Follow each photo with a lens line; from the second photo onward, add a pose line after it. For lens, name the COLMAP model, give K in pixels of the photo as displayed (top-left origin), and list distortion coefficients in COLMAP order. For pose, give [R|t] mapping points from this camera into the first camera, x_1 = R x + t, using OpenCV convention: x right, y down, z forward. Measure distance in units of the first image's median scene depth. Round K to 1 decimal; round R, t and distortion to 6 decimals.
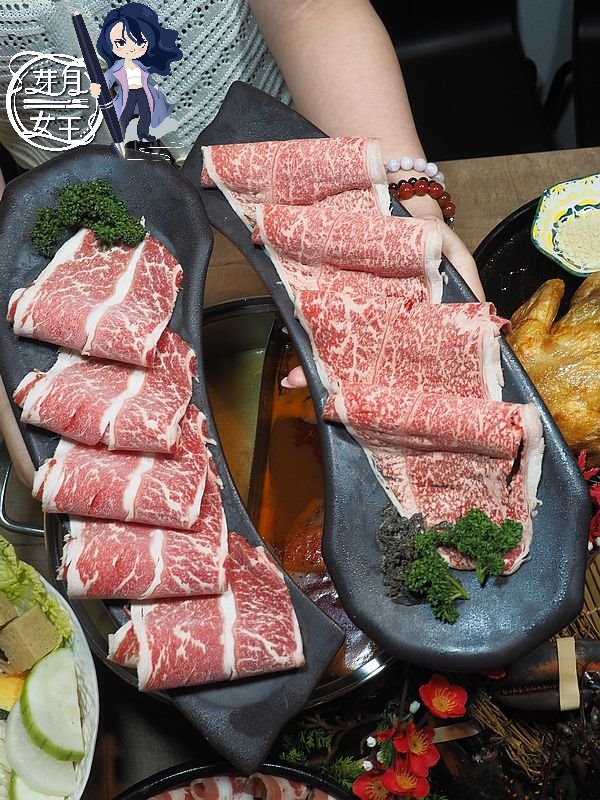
lens RADIAL K [[804.5, 0, 301.2], [0, 804.5, 398.5], [0, 0, 1]] dist [-0.015196, 0.000000]
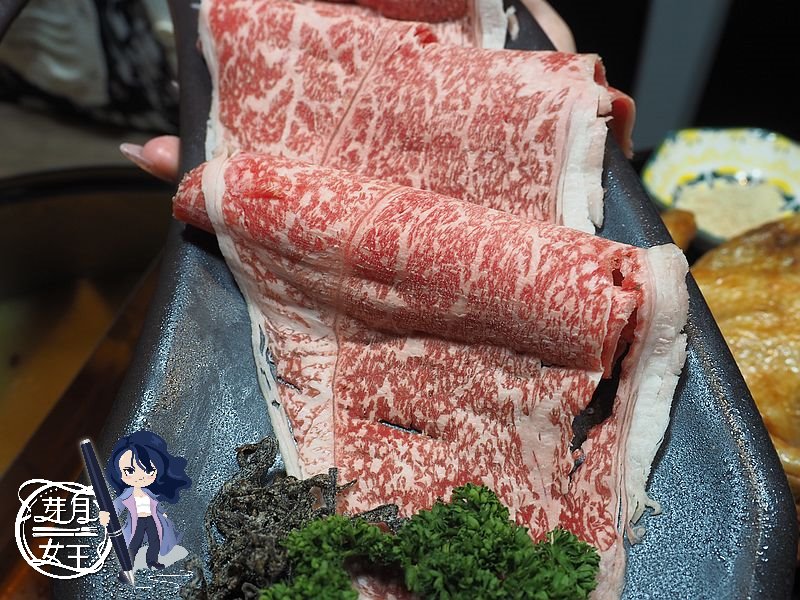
lens RADIAL K [[806.3, 0, 398.1], [0, 806.3, 302.5], [0, 0, 1]] dist [0.004211, 0.000000]
pose [[0.972105, 0.234547, 0.000152, 0.156870], [-0.223937, 0.928325, -0.296757, 0.172807], [-0.069745, 0.288445, 0.954953, 0.610439]]
